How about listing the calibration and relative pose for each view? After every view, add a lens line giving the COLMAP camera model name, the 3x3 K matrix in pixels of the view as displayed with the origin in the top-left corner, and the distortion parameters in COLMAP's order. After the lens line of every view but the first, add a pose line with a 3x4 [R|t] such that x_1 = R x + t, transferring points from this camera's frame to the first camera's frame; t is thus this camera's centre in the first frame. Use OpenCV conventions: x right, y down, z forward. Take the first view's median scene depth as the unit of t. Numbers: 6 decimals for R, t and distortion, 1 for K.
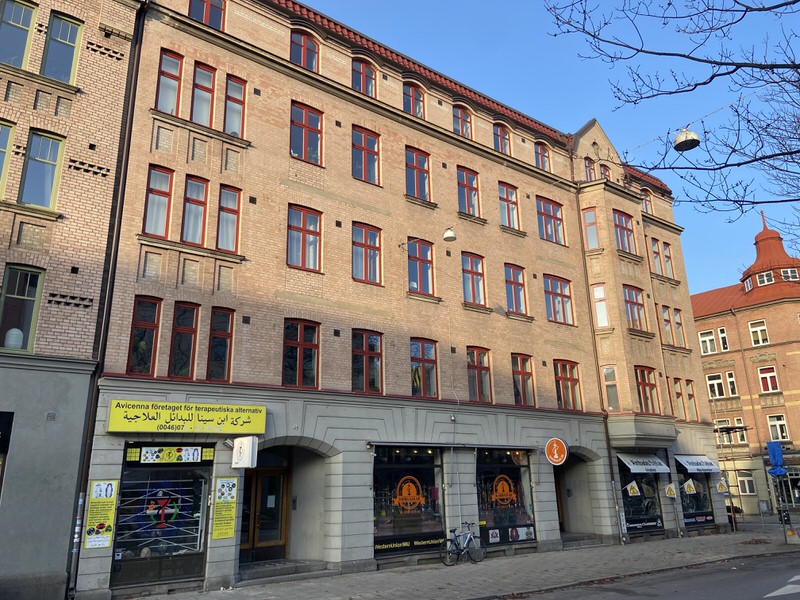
lens RADIAL K [[591.1, 0, 400.3], [0, 591.1, 299.0], [0, 0, 1]] dist [0.122179, -0.152032]
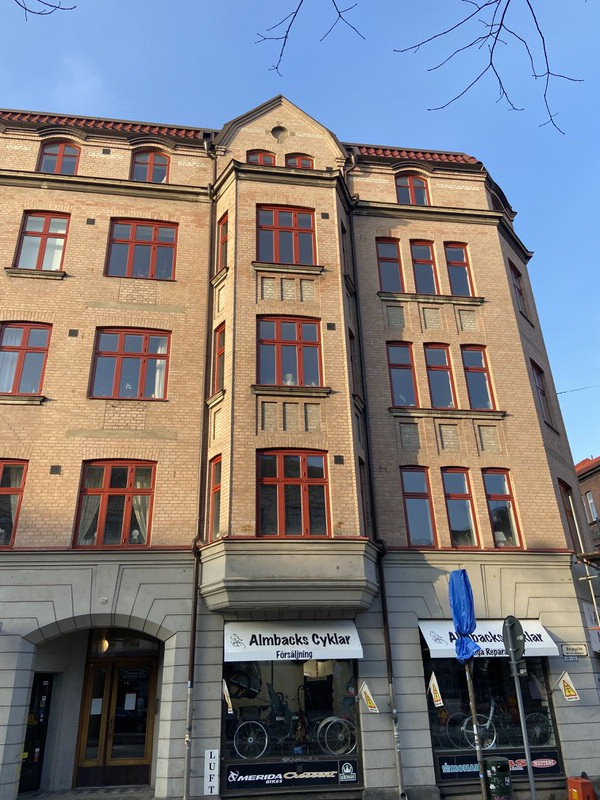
lens RADIAL K [[621.0, 0, 299.8], [0, 621.0, 345.5], [0, 0, 1]] dist [0.138068, -0.123292]
pose [[0.881909, -0.216257, -0.418891, 0.703267], [0.143559, 0.969569, -0.198309, 0.139944], [0.449030, 0.114755, 0.886117, 0.503446]]
